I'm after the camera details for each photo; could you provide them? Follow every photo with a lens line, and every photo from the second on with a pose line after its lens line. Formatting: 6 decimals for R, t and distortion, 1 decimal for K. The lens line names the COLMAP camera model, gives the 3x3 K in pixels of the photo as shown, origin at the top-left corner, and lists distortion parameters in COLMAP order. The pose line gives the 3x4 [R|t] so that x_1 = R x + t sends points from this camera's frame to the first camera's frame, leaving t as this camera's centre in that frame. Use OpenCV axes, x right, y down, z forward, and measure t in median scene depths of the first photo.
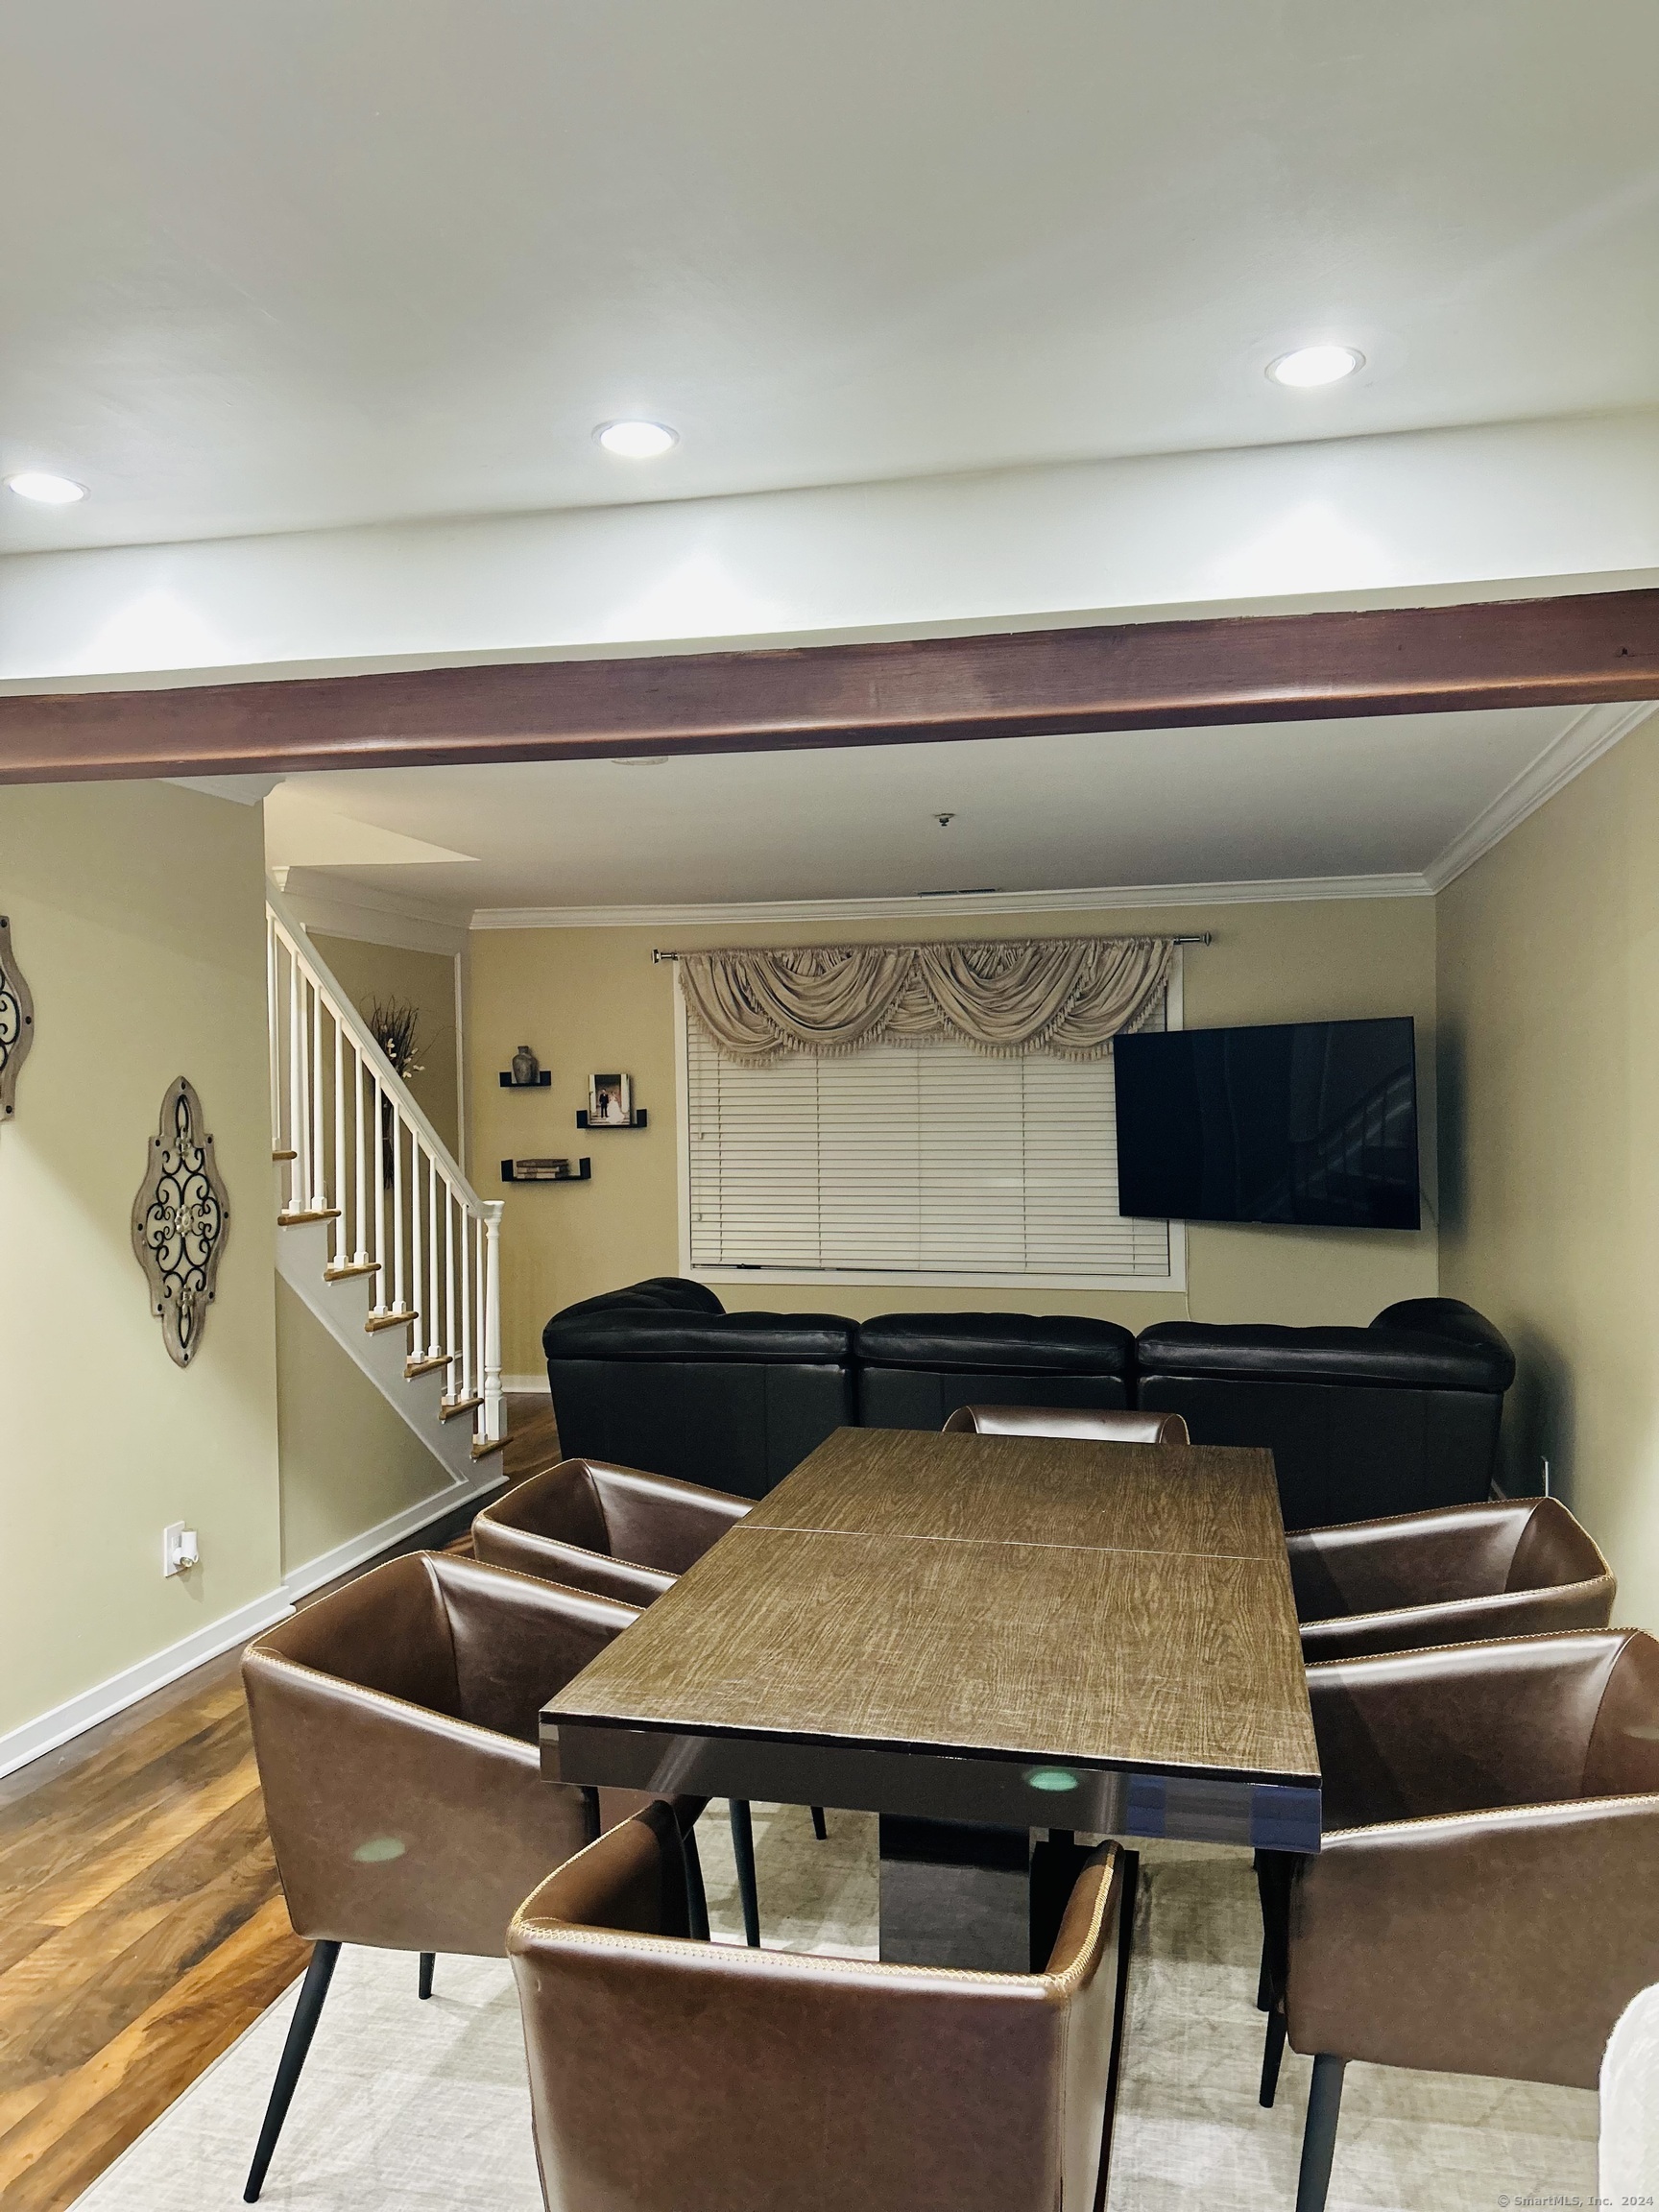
lens RADIAL K [[1640.0, 0, 835.5], [0, 1640.0, 1107.8], [0, 0, 1]] dist [0.042450, -0.056516]
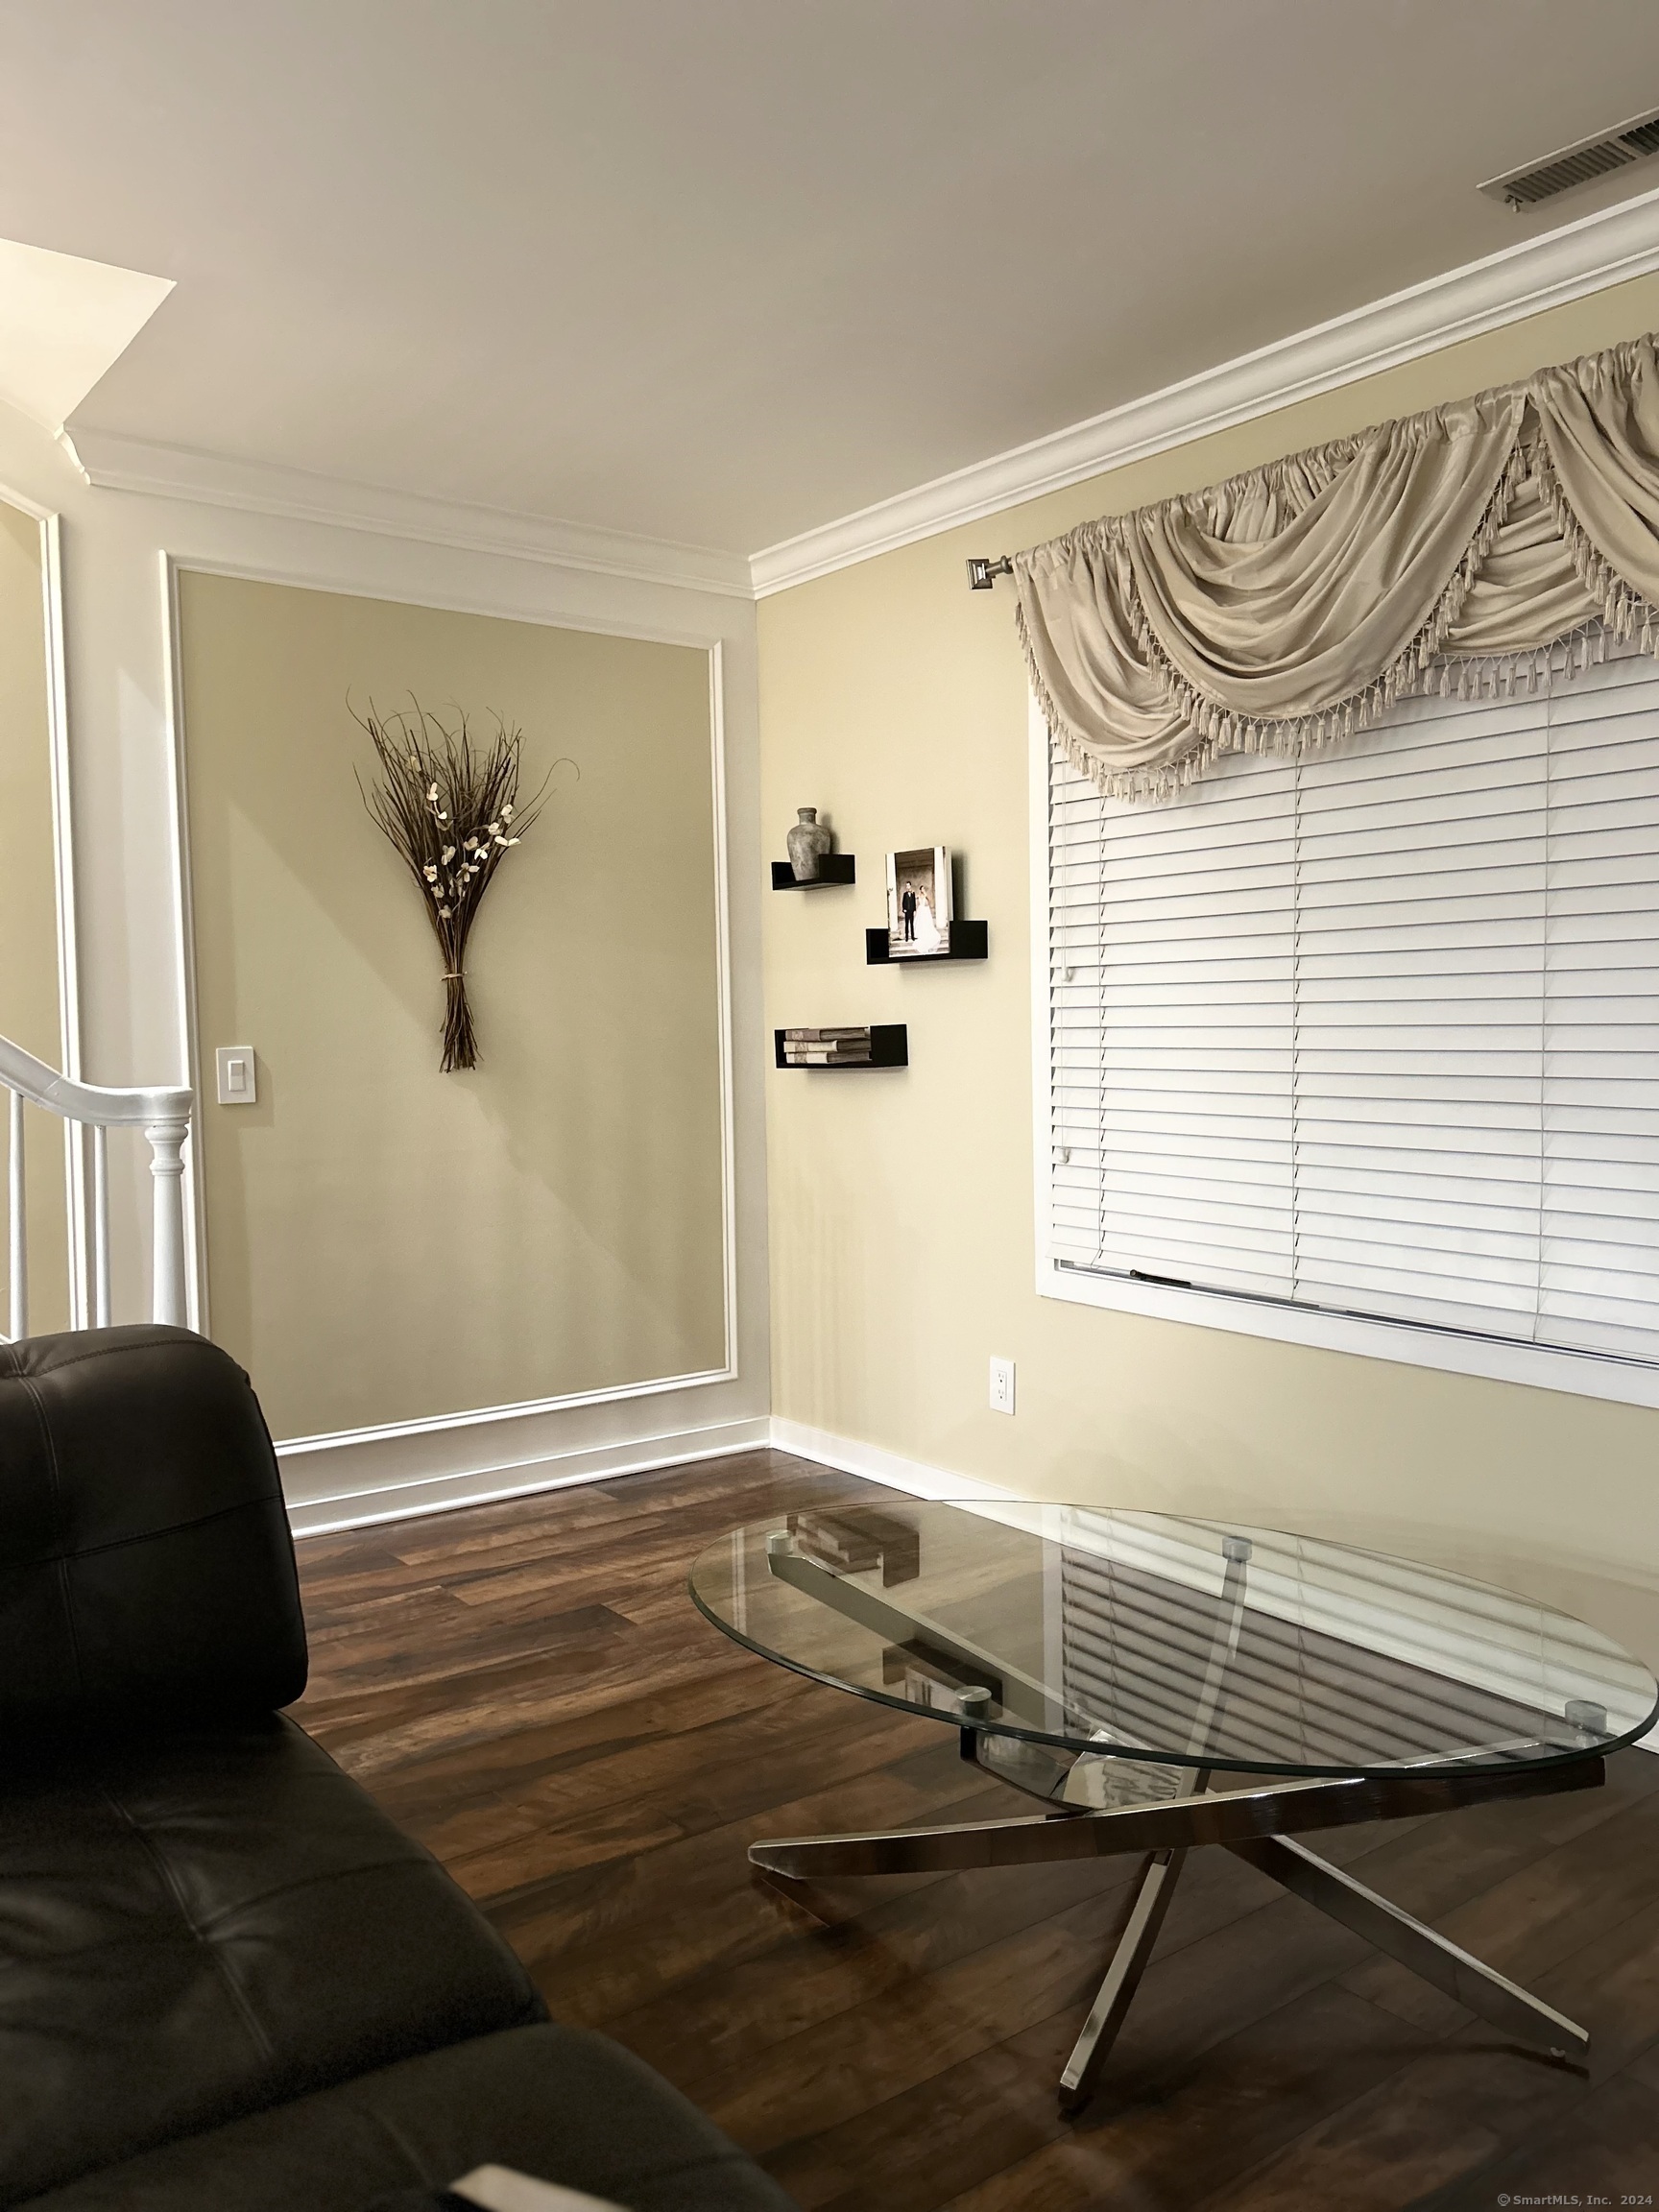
lens RADIAL K [[1640.0, 0, 821.6], [0, 1640.0, 1098.6], [0, 0, 1]] dist [0.042450, -0.056516]
pose [[0.759183, 0.034763, -0.649948, 0.157659], [-0.010975, 0.999114, 0.040620, 0.033672], [0.650784, -0.023705, 0.758892, 0.622355]]
